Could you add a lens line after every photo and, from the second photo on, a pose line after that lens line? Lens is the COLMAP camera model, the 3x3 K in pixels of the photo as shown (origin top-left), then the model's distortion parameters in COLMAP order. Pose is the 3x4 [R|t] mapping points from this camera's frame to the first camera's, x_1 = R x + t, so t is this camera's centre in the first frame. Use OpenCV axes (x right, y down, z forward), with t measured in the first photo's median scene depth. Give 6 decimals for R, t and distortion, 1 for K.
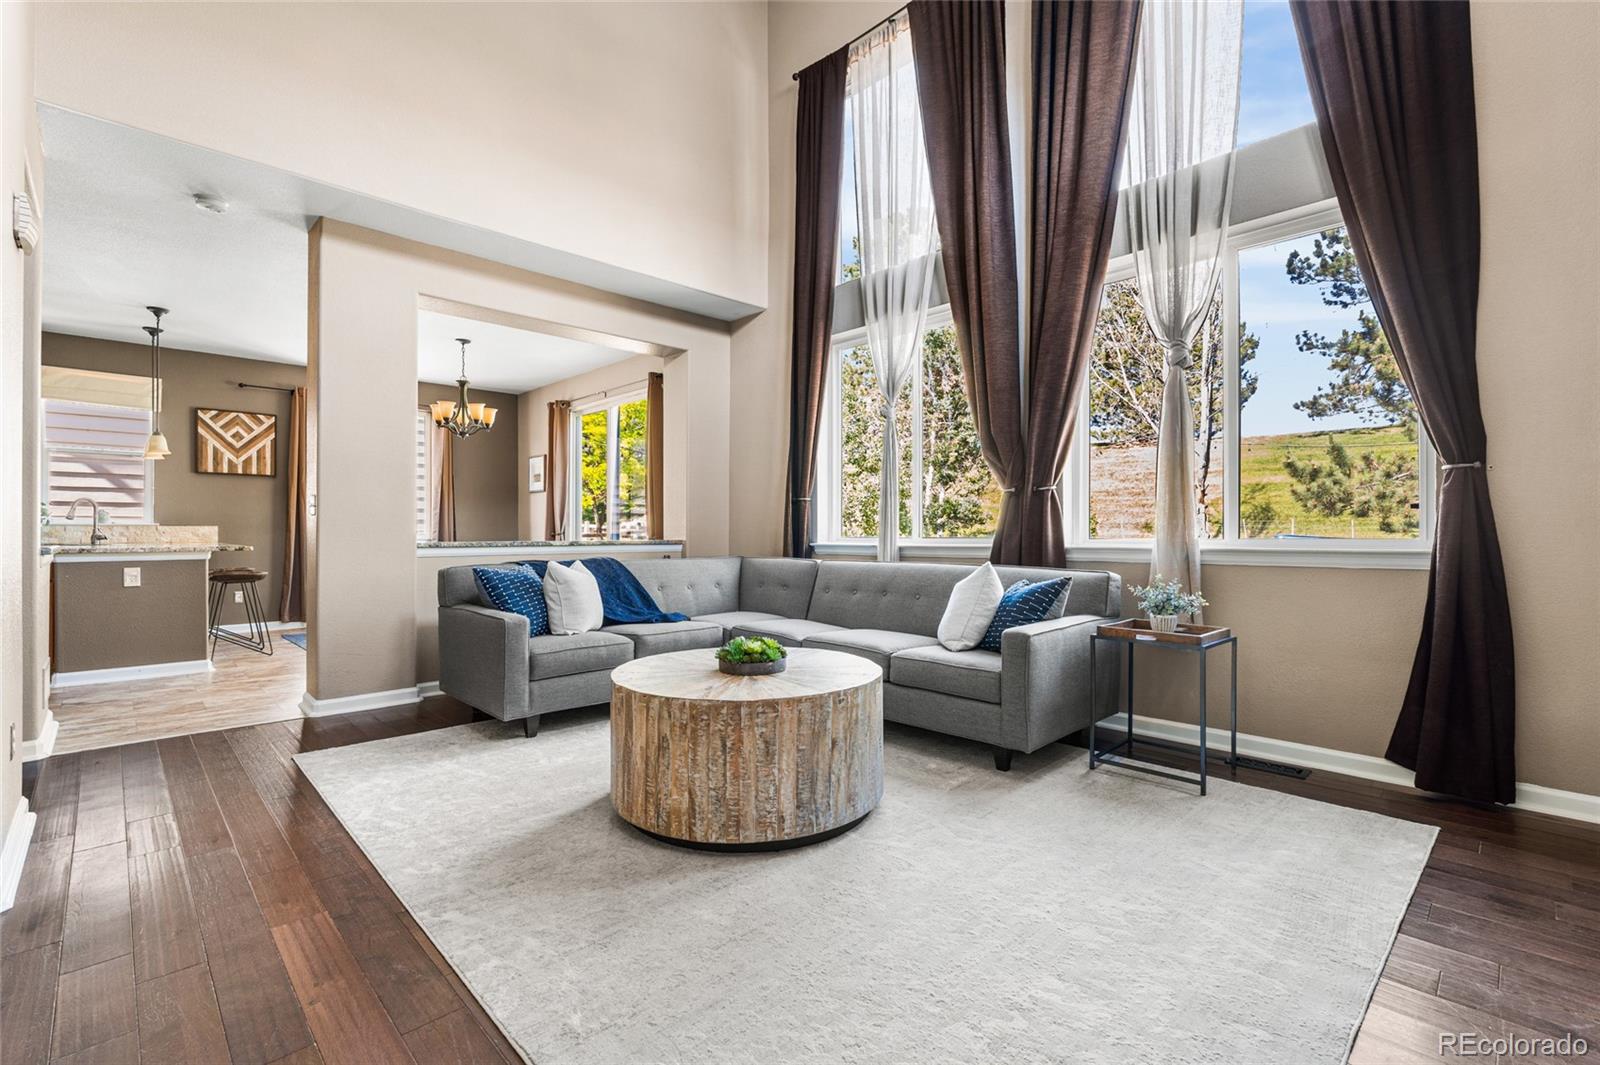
lens RADIAL K [[715.3, 0, 799.9], [0, 715.3, 531.2], [0, 0, 1]] dist [-0.007851, 0.002389]
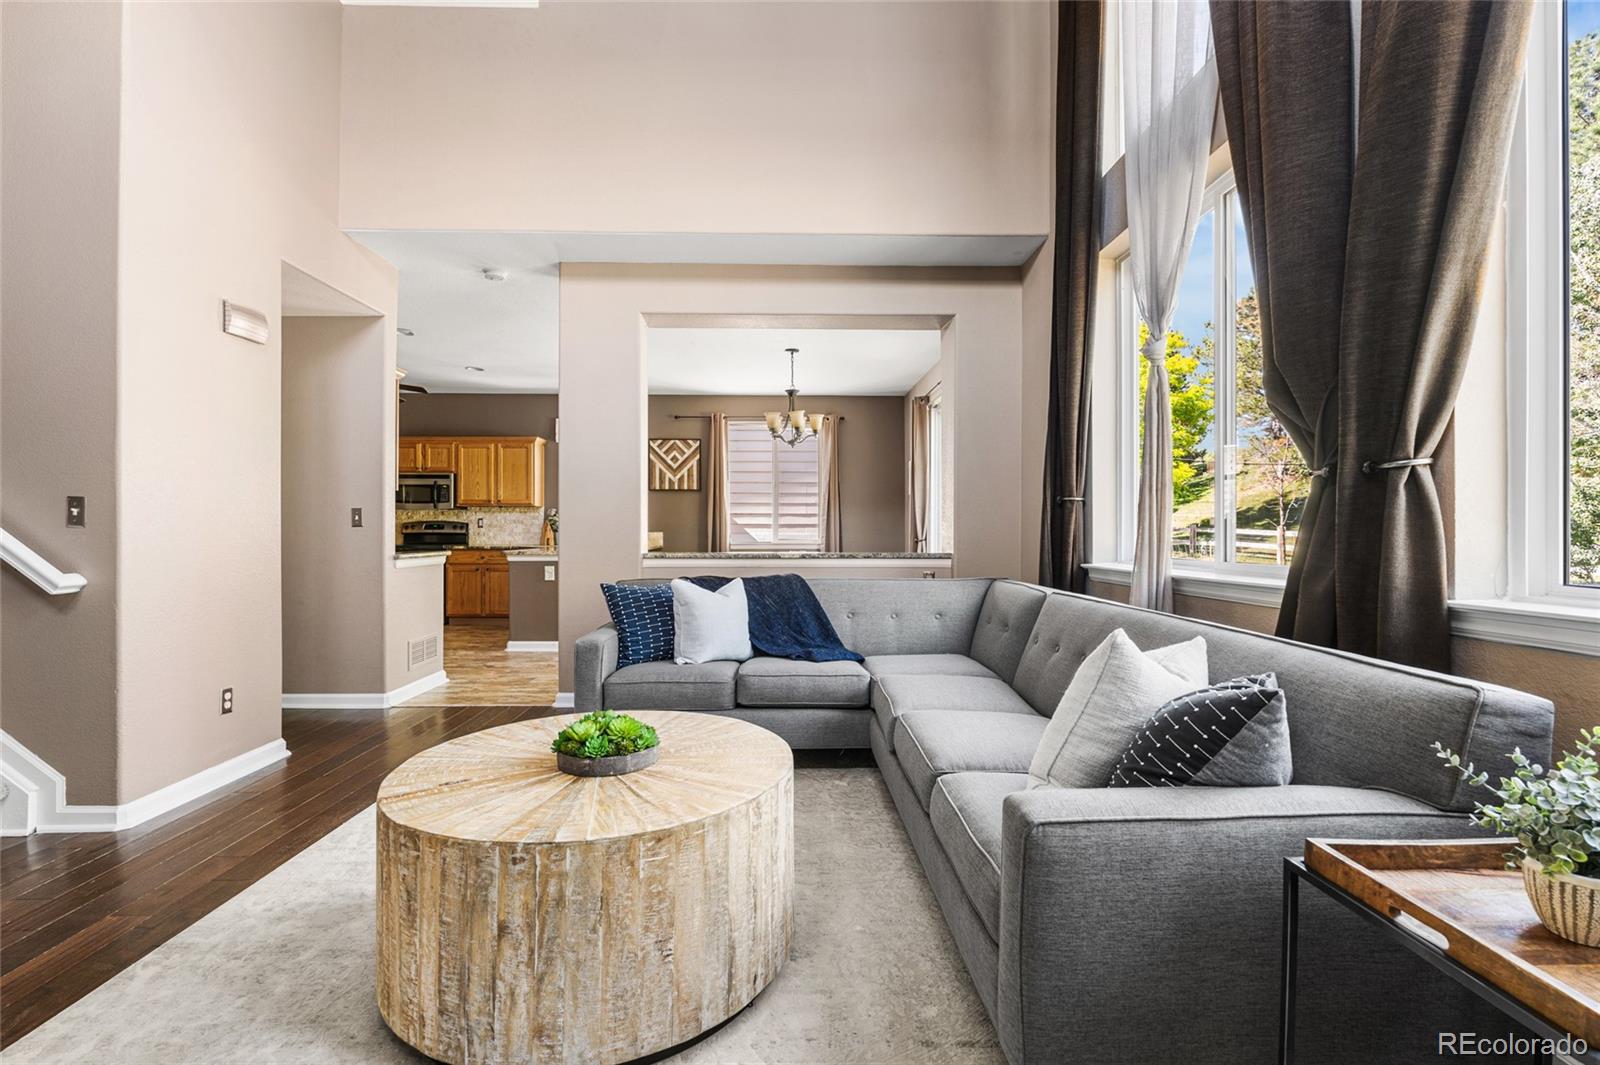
lens RADIAL K [[715.3, 0, 794.1], [0, 715.3, 529.6], [0, 0, 1]] dist [-0.007851, 0.002389]
pose [[0.730392, 0.000161, -0.683028, 0.253224], [-0.000681, 1.000000, -0.000493, -0.013815], [0.683028, 0.000825, 0.730392, 0.295841]]
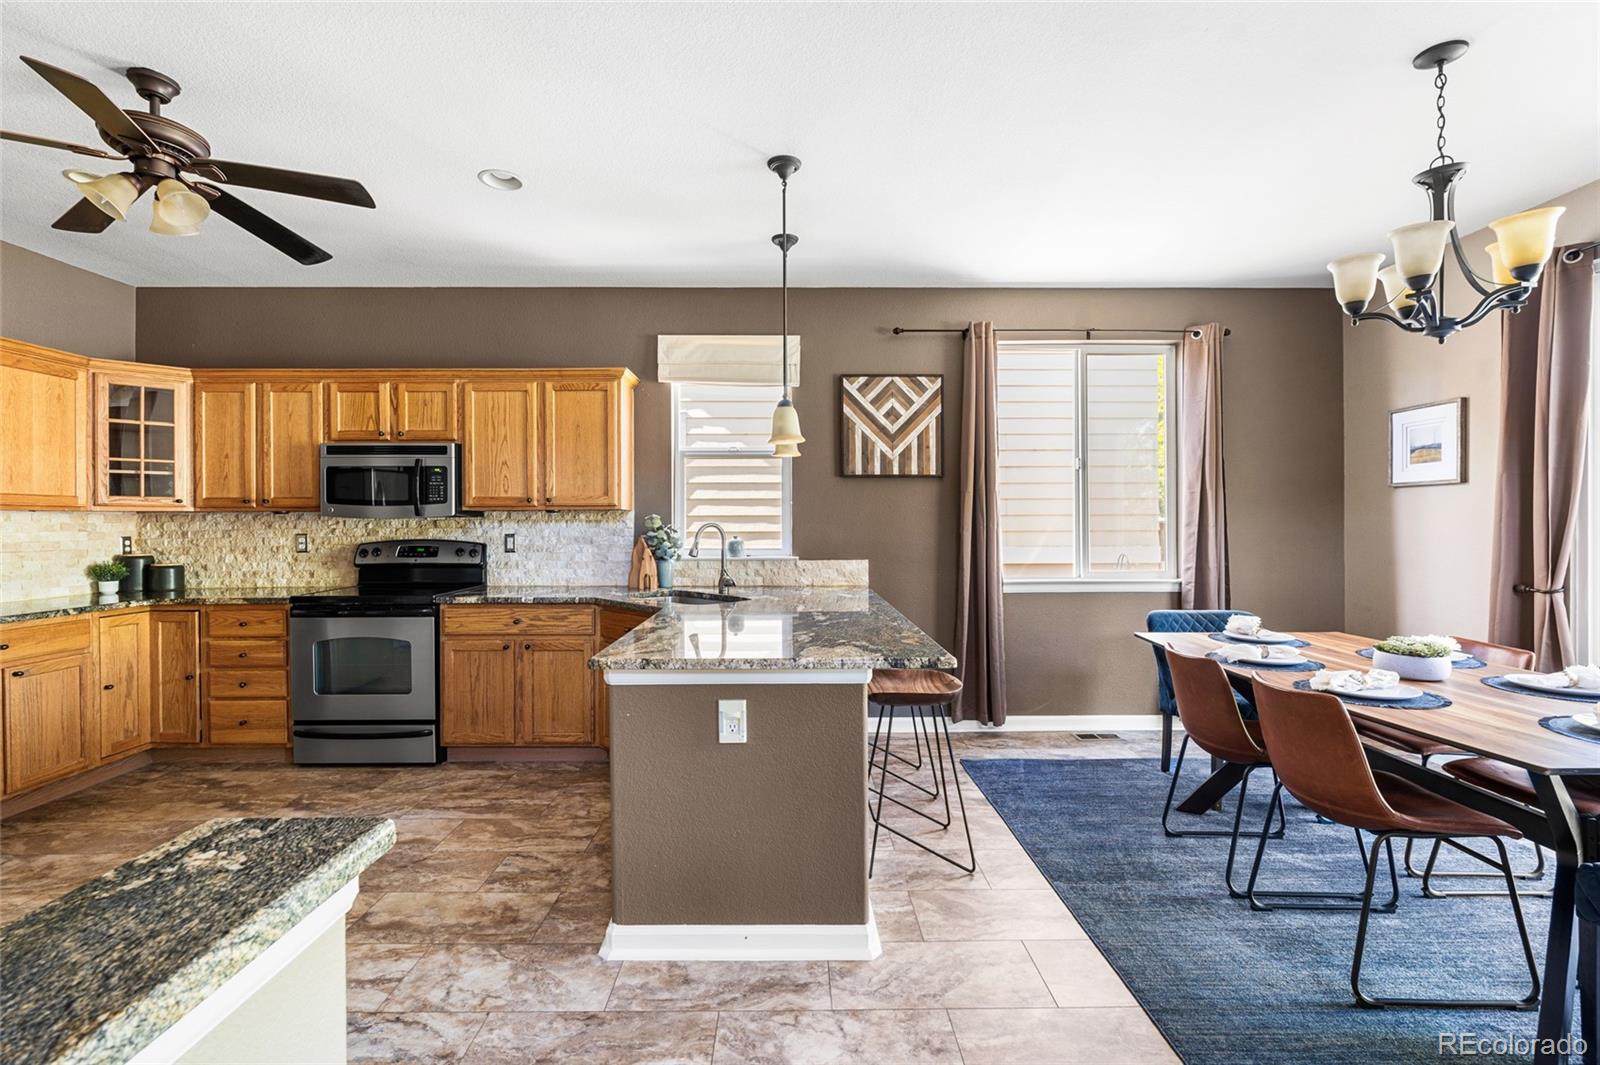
lens RADIAL K [[715.3, 0, 795.9], [0, 715.3, 524.8], [0, 0, 1]] dist [-0.007851, 0.002389]
pose [[0.720349, 0.000530, -0.693612, -0.517604], [0.003374, 0.999985, 0.004269, -0.050034], [0.693604, -0.005415, 0.720336, 0.610167]]
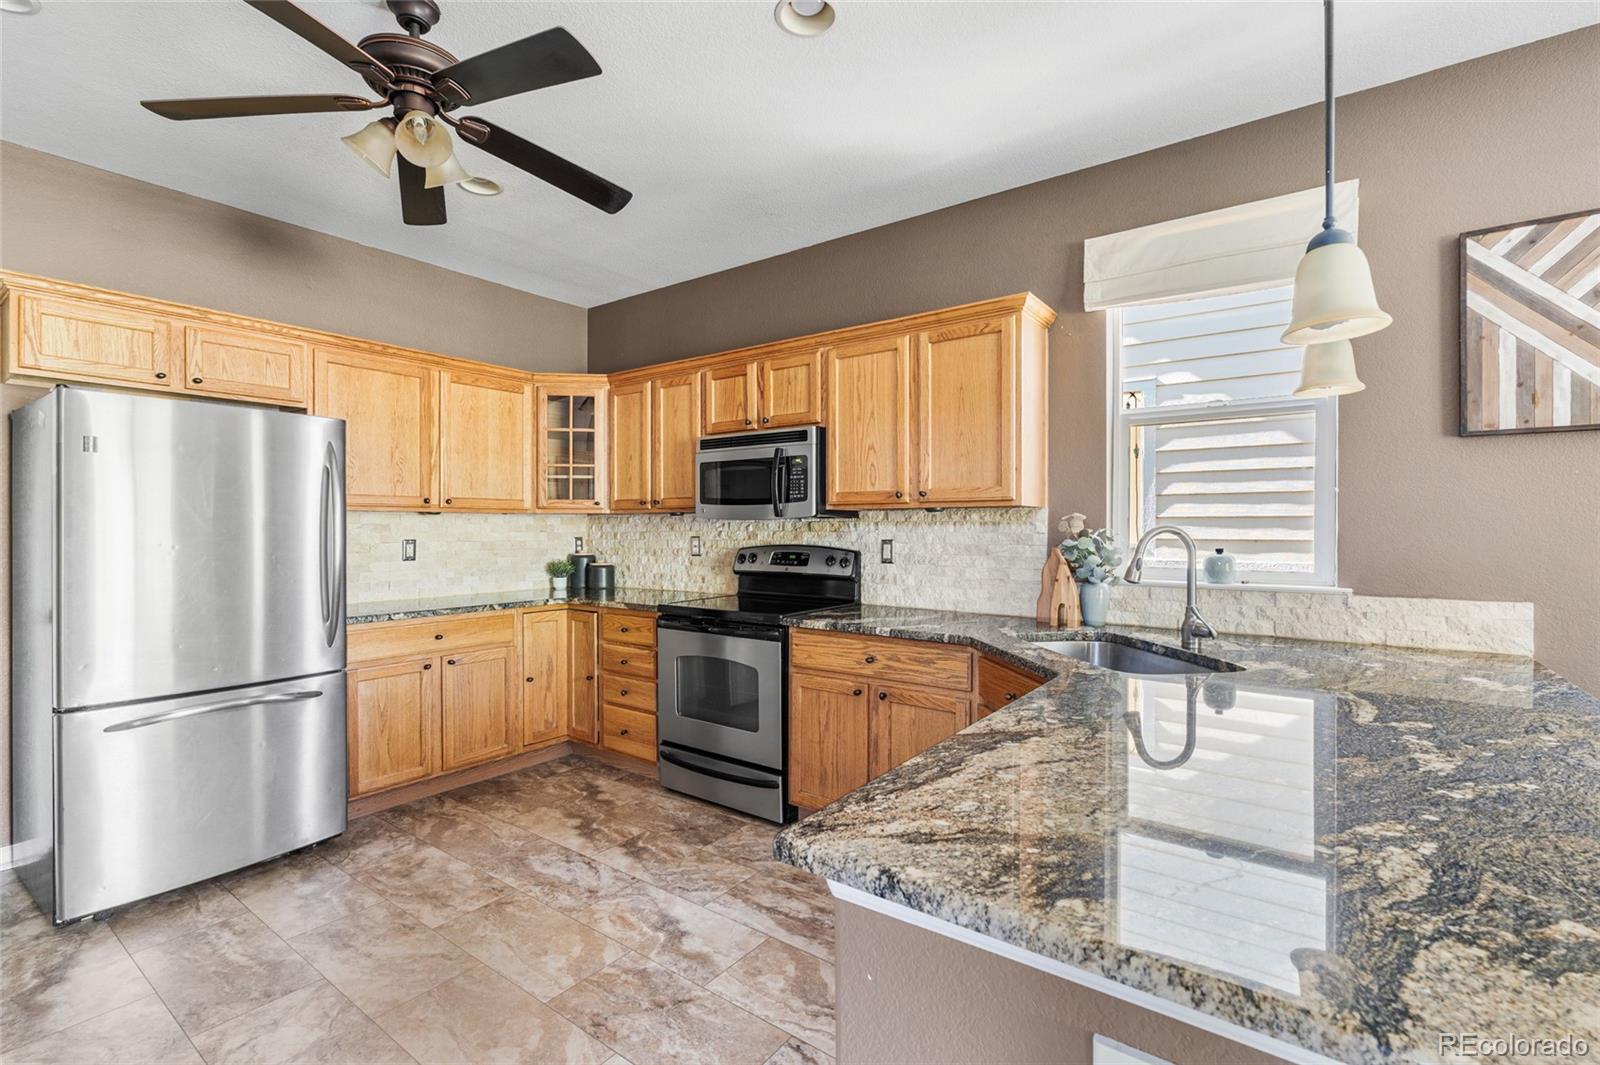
lens RADIAL K [[715.3, 0, 794.7], [0, 715.3, 529.2], [0, 0, 1]] dist [-0.007851, 0.002389]
pose [[0.157912, 0.002549, -0.987450, -0.689997], [0.000563, 0.999996, 0.002672, -0.048214], [0.987453, -0.000978, 0.157910, 0.778886]]
